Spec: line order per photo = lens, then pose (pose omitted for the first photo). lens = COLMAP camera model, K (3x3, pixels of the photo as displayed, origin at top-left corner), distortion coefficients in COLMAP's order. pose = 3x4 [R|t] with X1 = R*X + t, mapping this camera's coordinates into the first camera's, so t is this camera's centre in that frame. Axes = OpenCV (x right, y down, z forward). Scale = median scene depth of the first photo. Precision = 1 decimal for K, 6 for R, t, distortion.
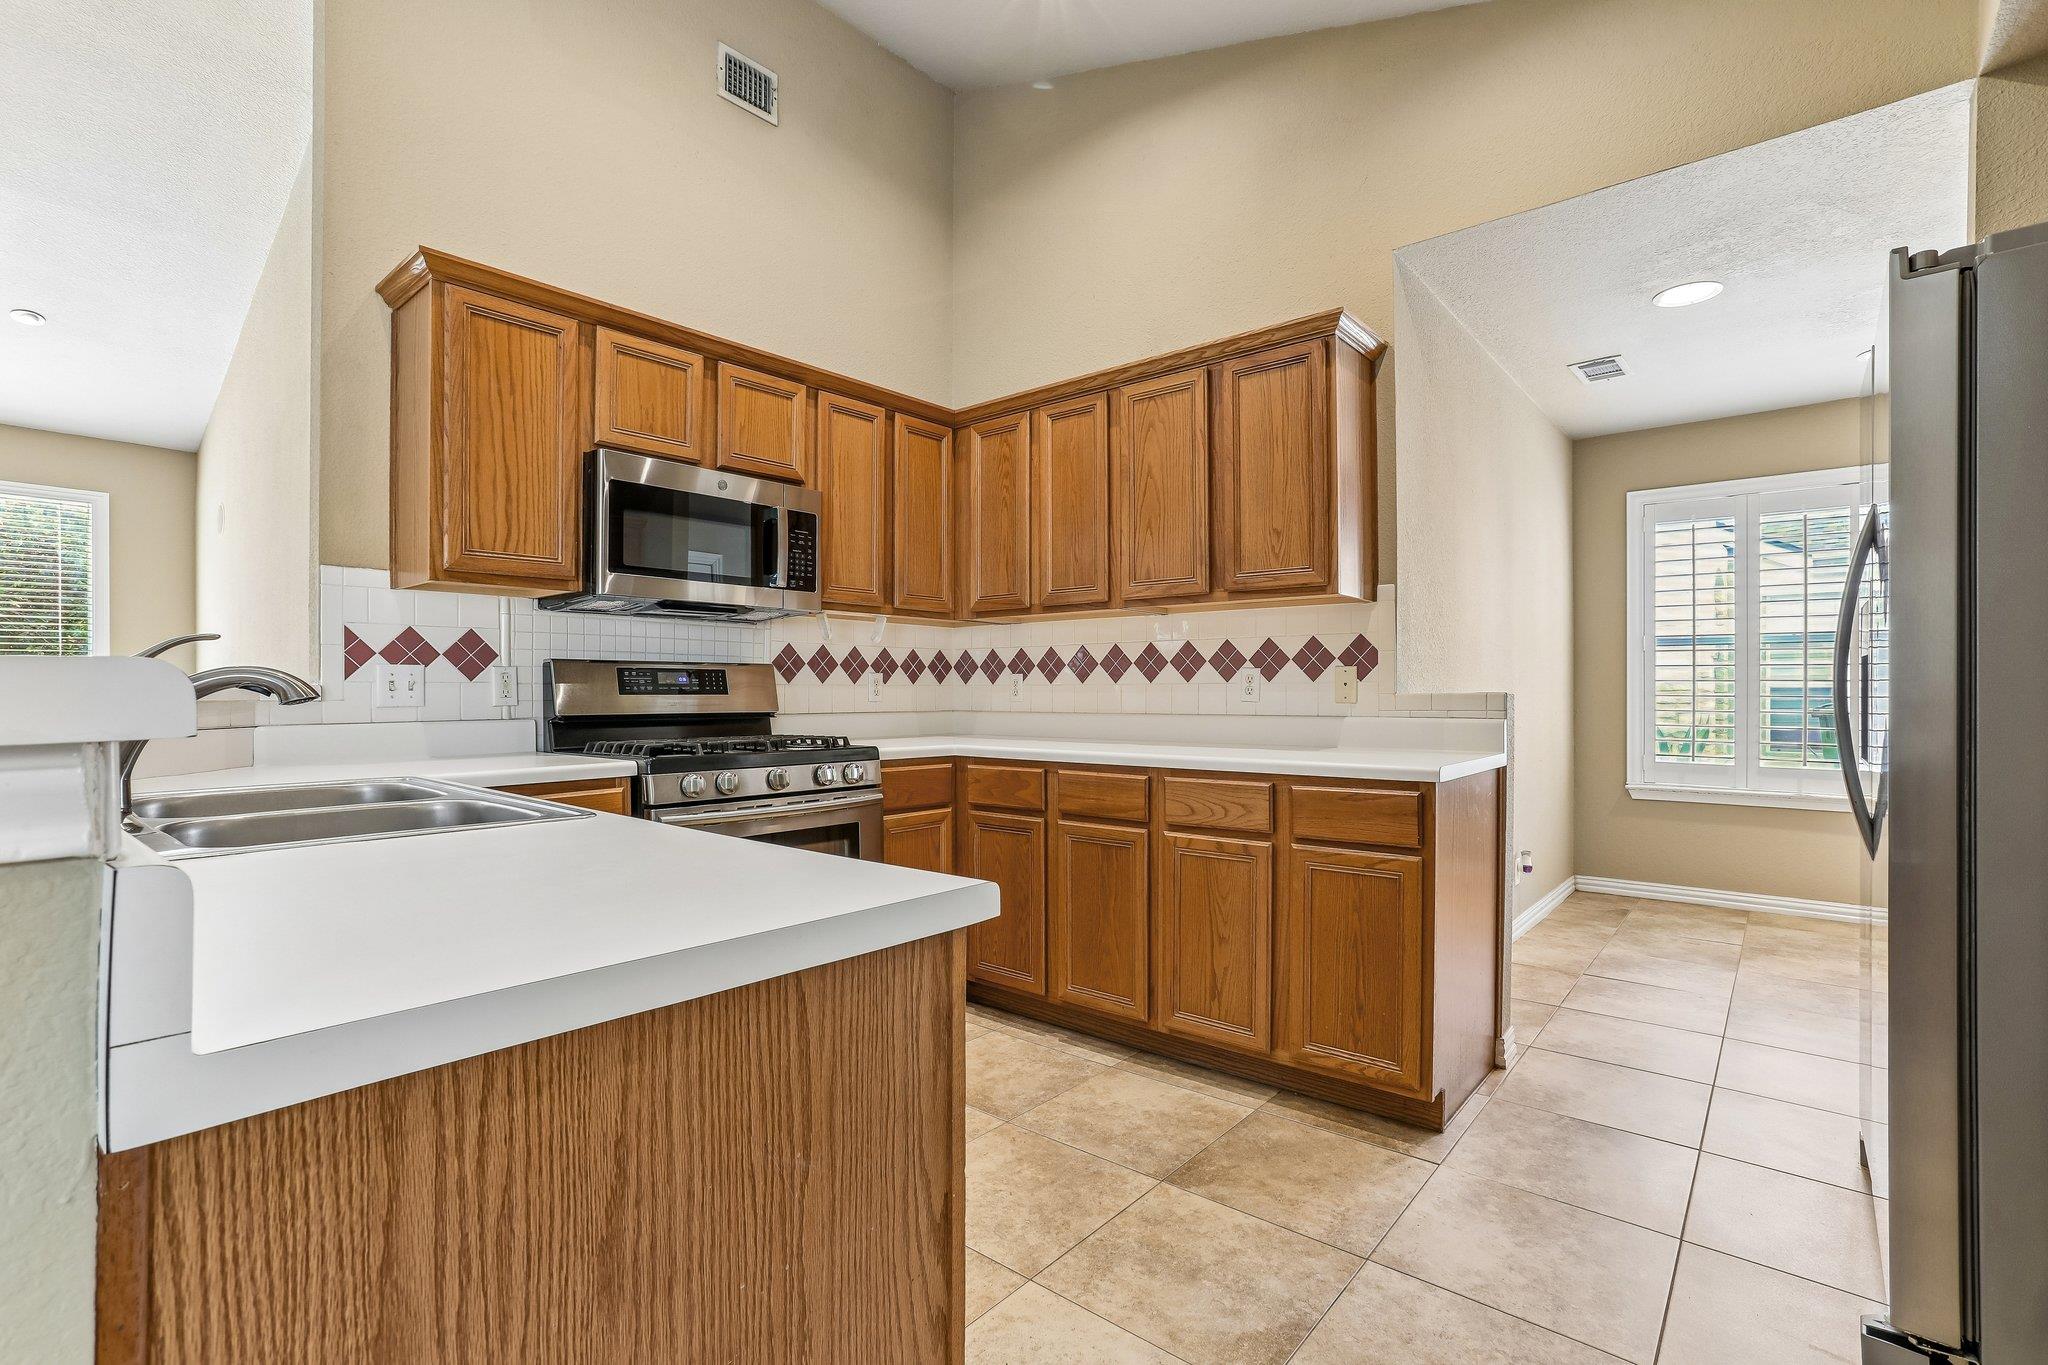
lens RADIAL K [[937.9, 0, 1026.0], [0, 937.9, 692.9], [0, 0, 1]] dist [-0.052661, 0.023544]
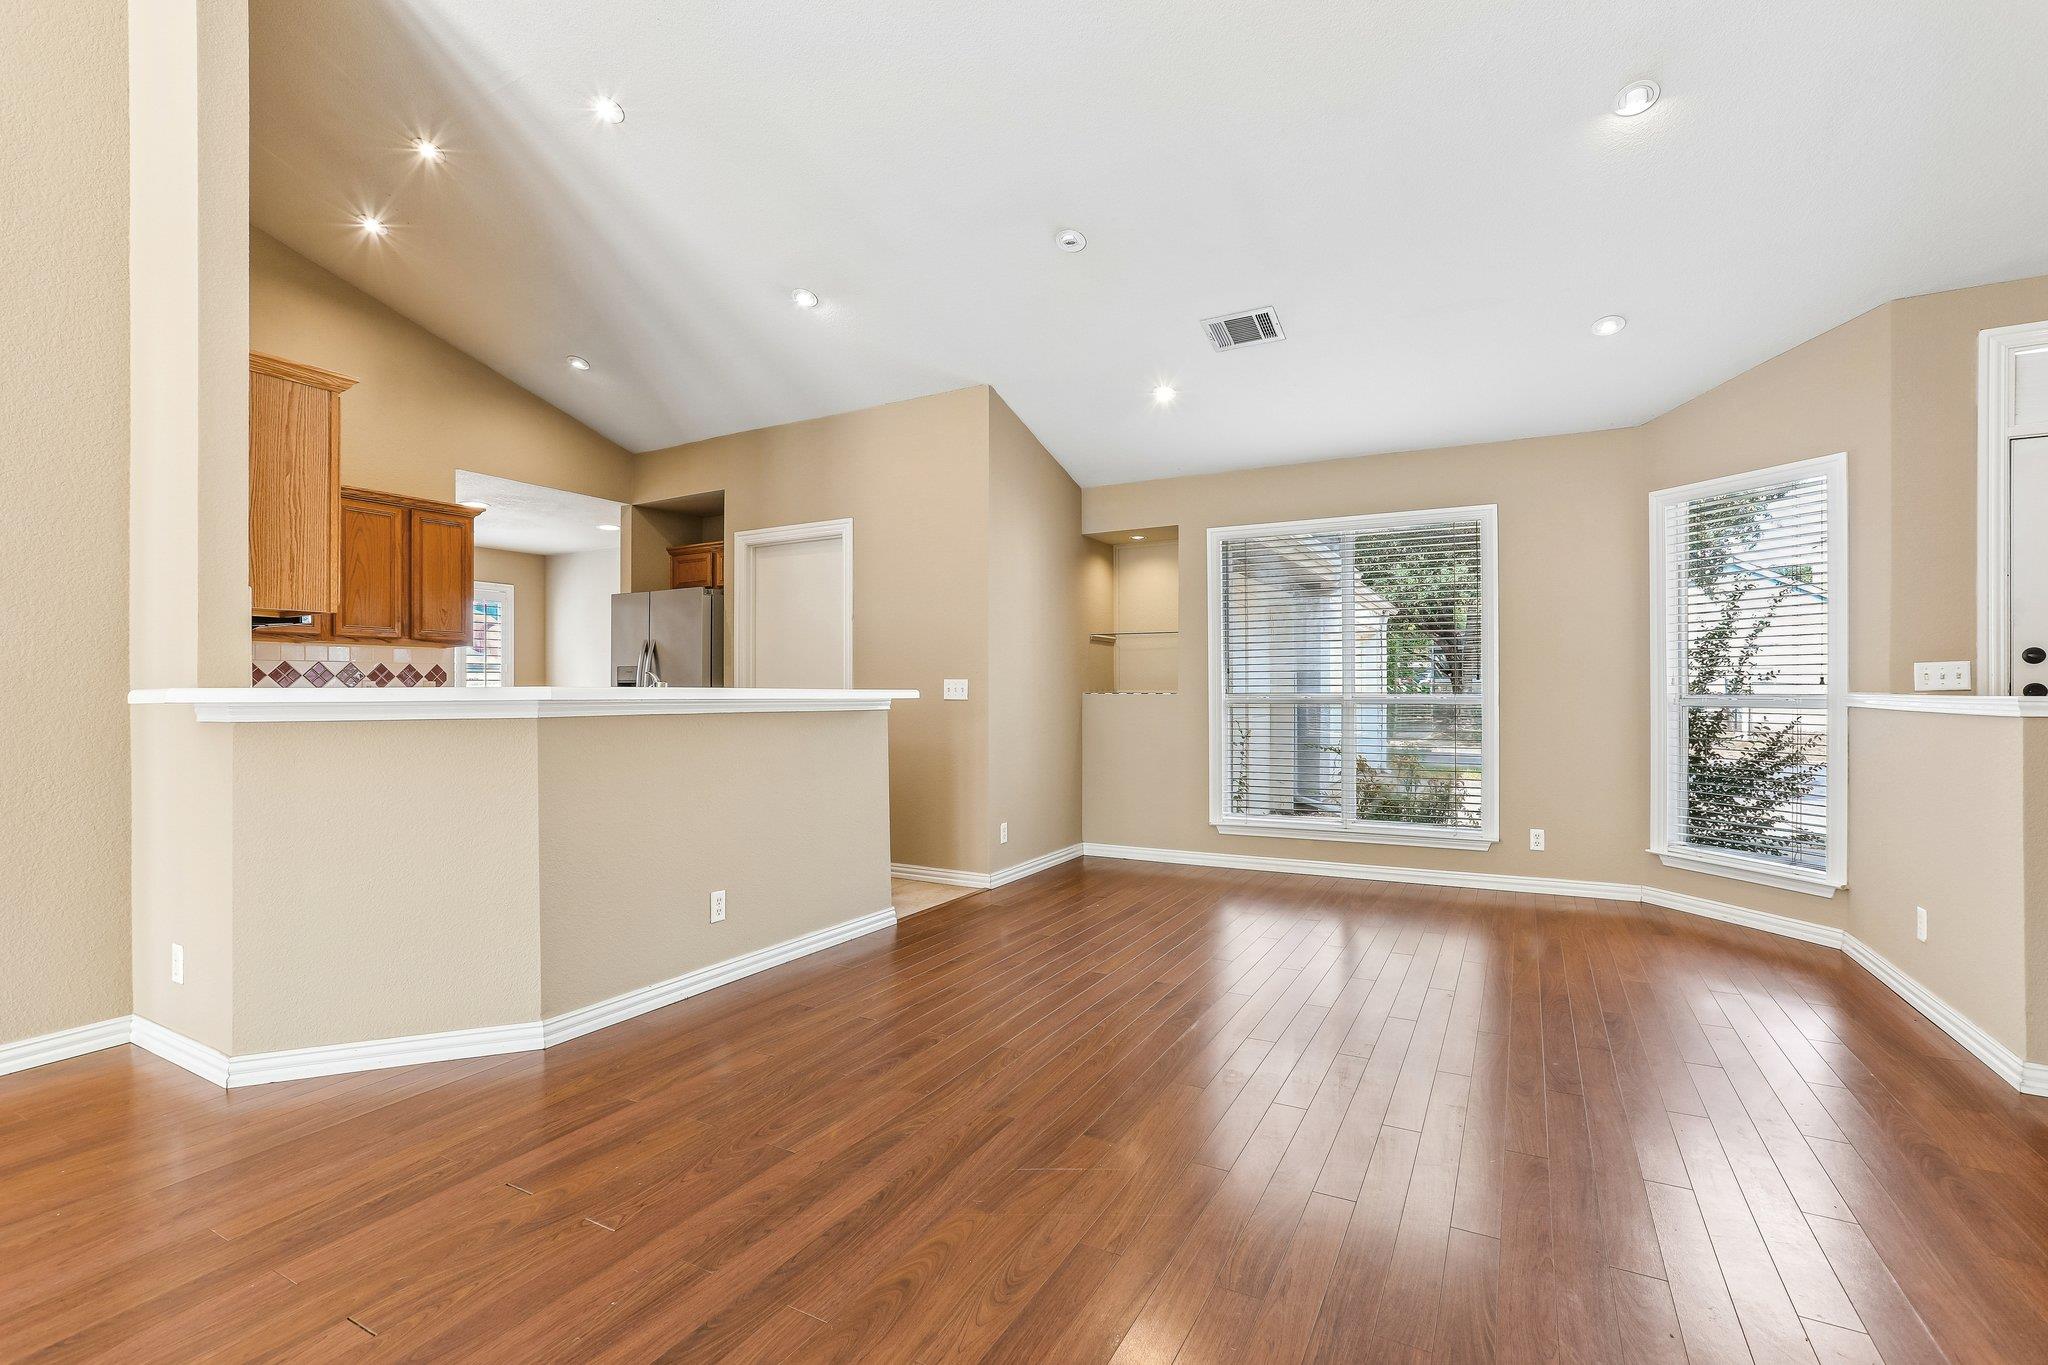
lens RADIAL K [[937.9, 0, 1005.8], [0, 937.9, 686.6], [0, 0, 1]] dist [-0.052661, 0.023544]
pose [[-0.196147, 0.008863, 0.980535, -1.723924], [0.007904, 0.999941, -0.007457, 0.005183], [-0.980543, 0.006287, -0.196205, 0.233618]]
